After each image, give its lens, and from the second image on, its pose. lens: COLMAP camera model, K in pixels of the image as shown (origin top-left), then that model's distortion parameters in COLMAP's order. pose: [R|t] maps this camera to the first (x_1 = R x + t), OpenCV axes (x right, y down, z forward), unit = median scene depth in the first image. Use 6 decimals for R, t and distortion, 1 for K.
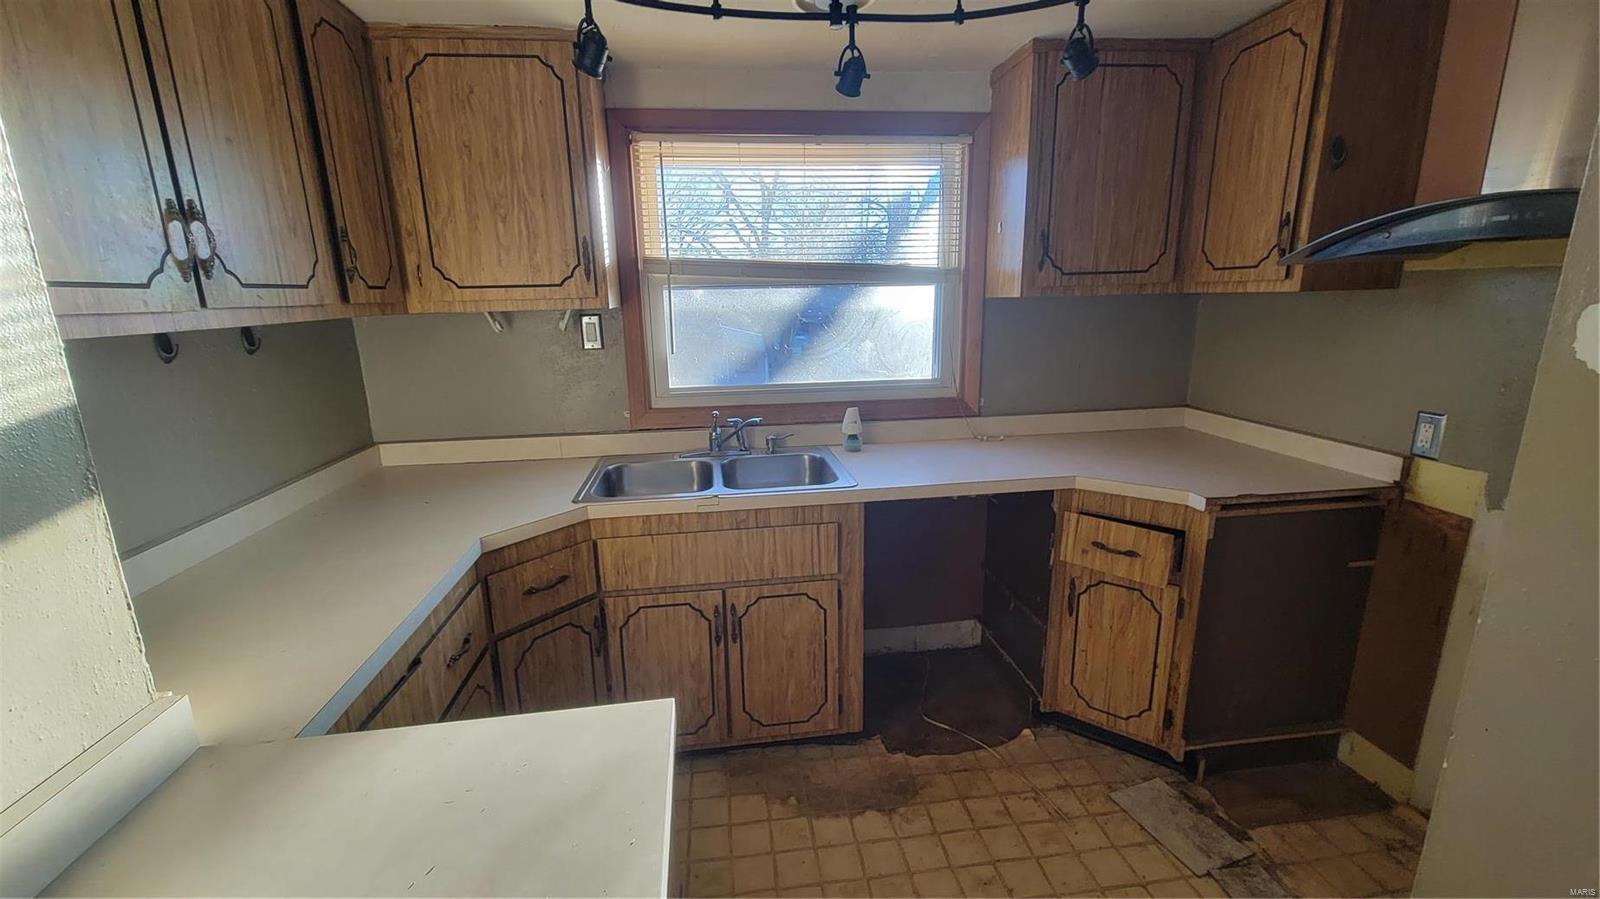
lens RADIAL K [[653.2, 0, 796.5], [0, 653.2, 444.7], [0, 0, 1]] dist [0.009059, -0.000031]
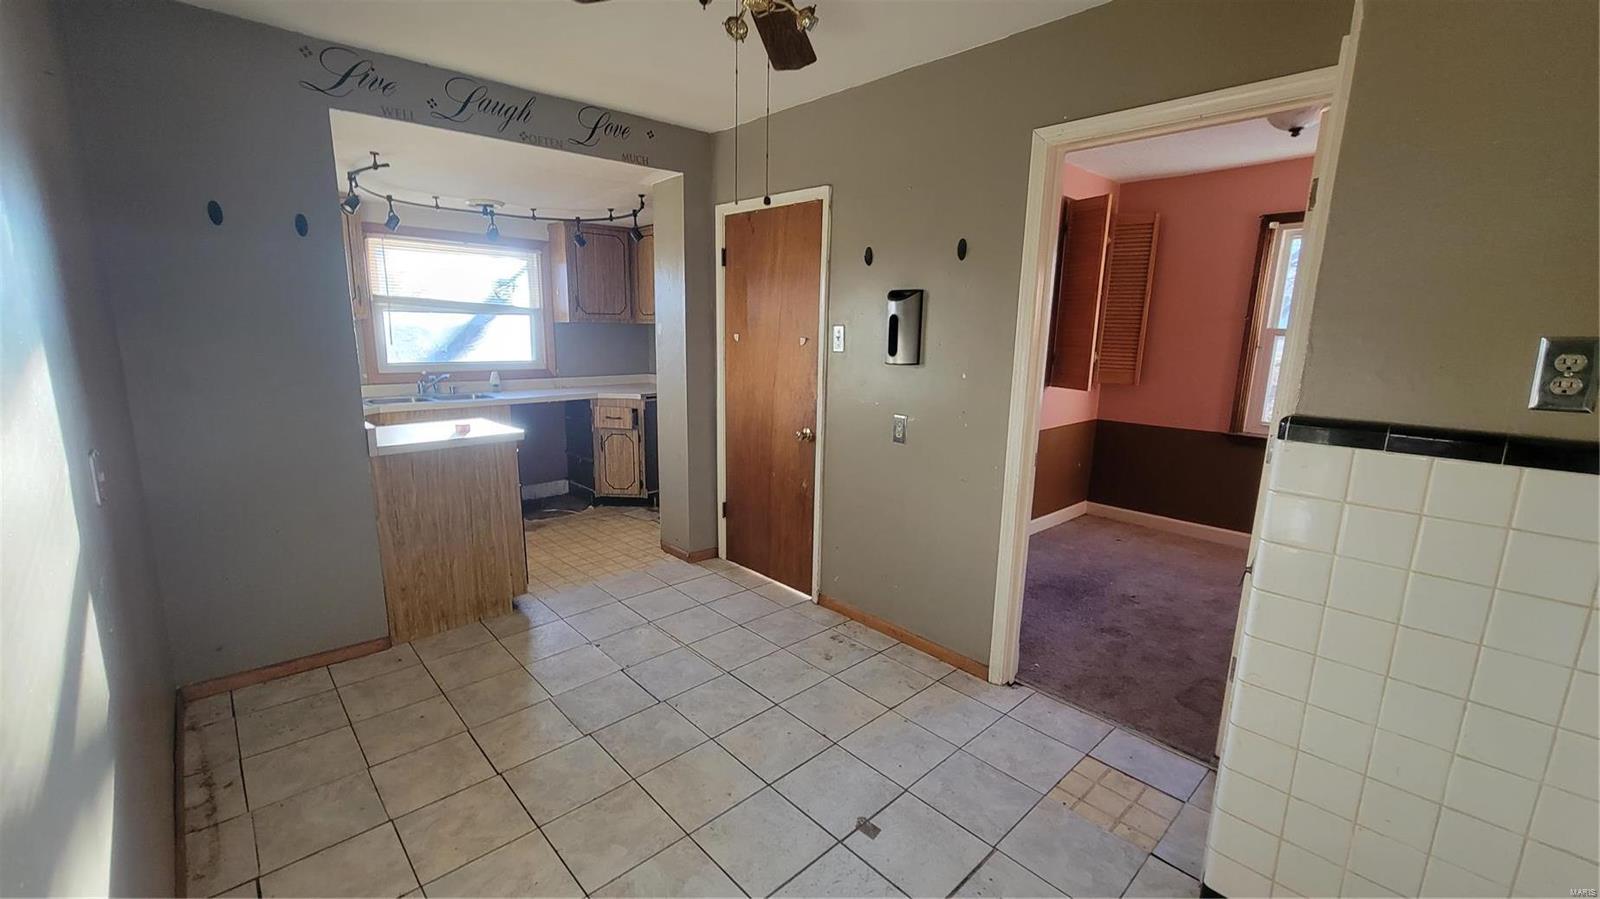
lens RADIAL K [[653.2, 0, 798.7], [0, 653.2, 453.0], [0, 0, 1]] dist [0.009059, -0.000031]
pose [[0.815231, -0.076782, 0.574023, -0.380941], [0.098575, 0.995106, -0.006890, 0.346209], [-0.570684, 0.062201, 0.818810, -1.396756]]
